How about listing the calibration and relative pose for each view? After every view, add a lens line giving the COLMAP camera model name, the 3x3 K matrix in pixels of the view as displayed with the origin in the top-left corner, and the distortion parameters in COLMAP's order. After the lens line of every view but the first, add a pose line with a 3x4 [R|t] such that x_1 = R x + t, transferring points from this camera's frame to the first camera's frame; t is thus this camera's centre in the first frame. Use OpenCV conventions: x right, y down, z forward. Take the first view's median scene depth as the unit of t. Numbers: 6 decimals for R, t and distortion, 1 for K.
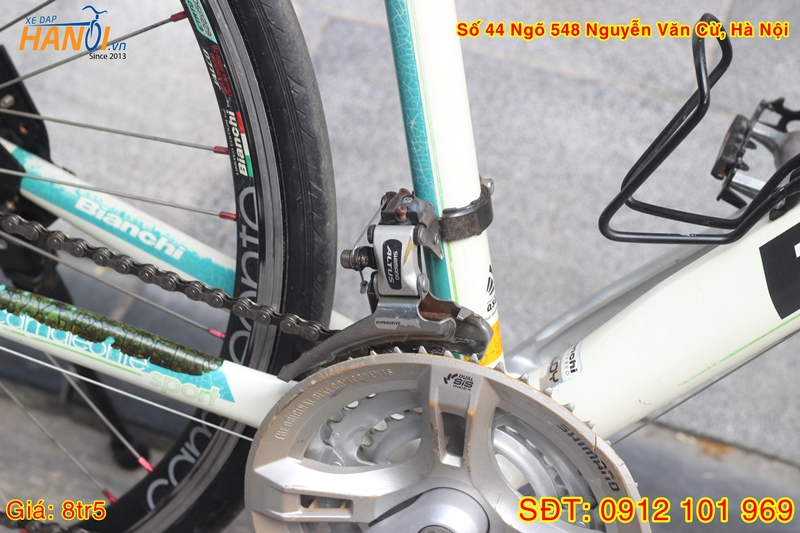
lens RADIAL K [[1888.4, 0, 400.0], [0, 1888.4, 266.5], [0, 0, 1]] dist [-0.111273, 0.073795]
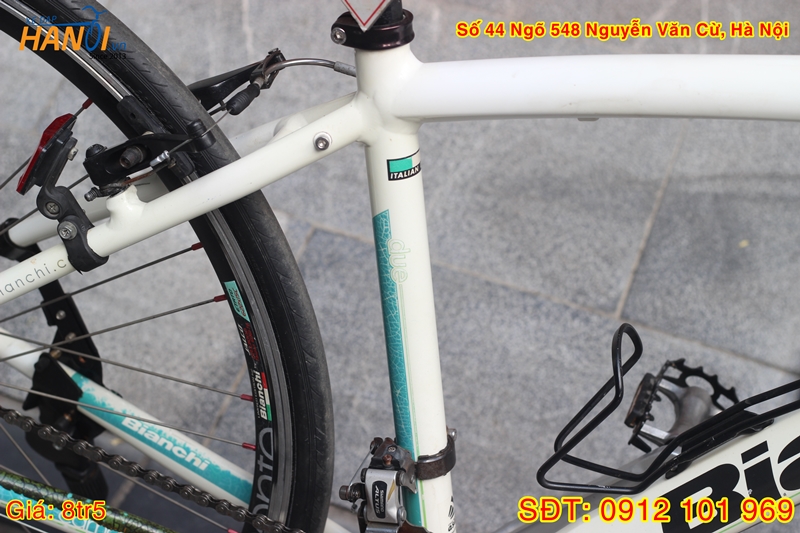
lens RADIAL K [[1888.4, 0, 400.0], [0, 1888.4, 266.5], [0, 0, 1]] dist [-0.111273, 0.073795]
pose [[0.998591, 0.037822, 0.037210, -0.040857], [-0.036560, 0.998752, -0.034032, -0.109402], [-0.038451, 0.032624, 0.998728, -0.291369]]
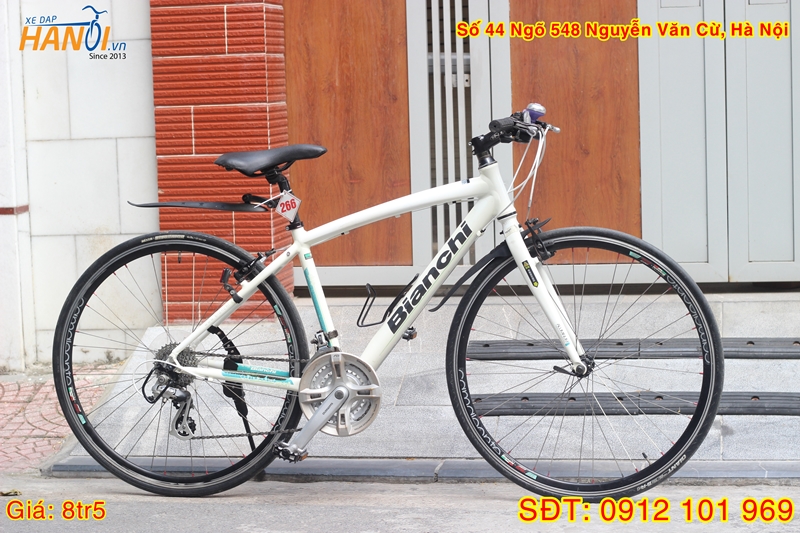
lens RADIAL K [[1888.4, 0, 400.0], [0, 1888.4, 266.5], [0, 0, 1]] dist [-0.111273, 0.073795]
pose [[0.981372, -0.154368, 0.114361, -0.329304], [0.190504, 0.858857, -0.475470, 2.187521], [-0.024822, 0.488400, 0.872267, -3.415825]]
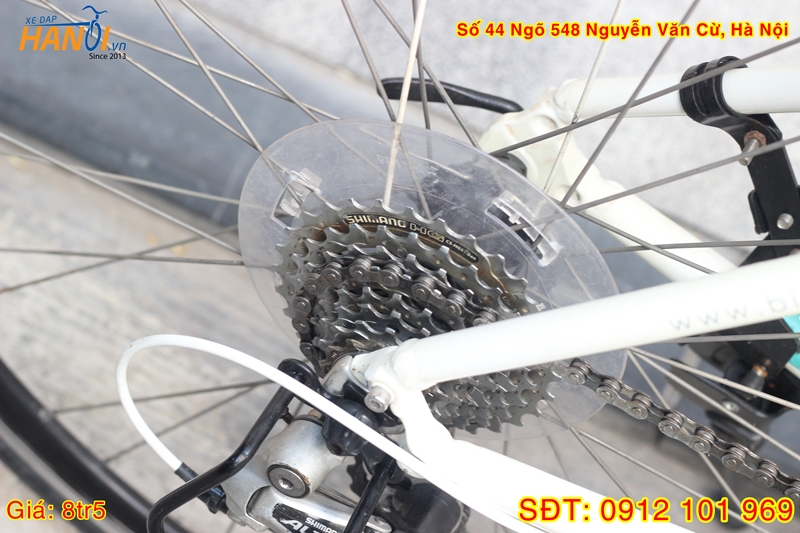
lens RADIAL K [[1888.4, 0, 400.0], [0, 1888.4, 266.5], [0, 0, 1]] dist [-0.111273, 0.073795]
pose [[0.993811, 0.101138, -0.045945, -0.352835], [-0.084413, 0.956433, 0.279483, -0.294465], [0.072210, -0.273875, 0.959051, 0.332636]]
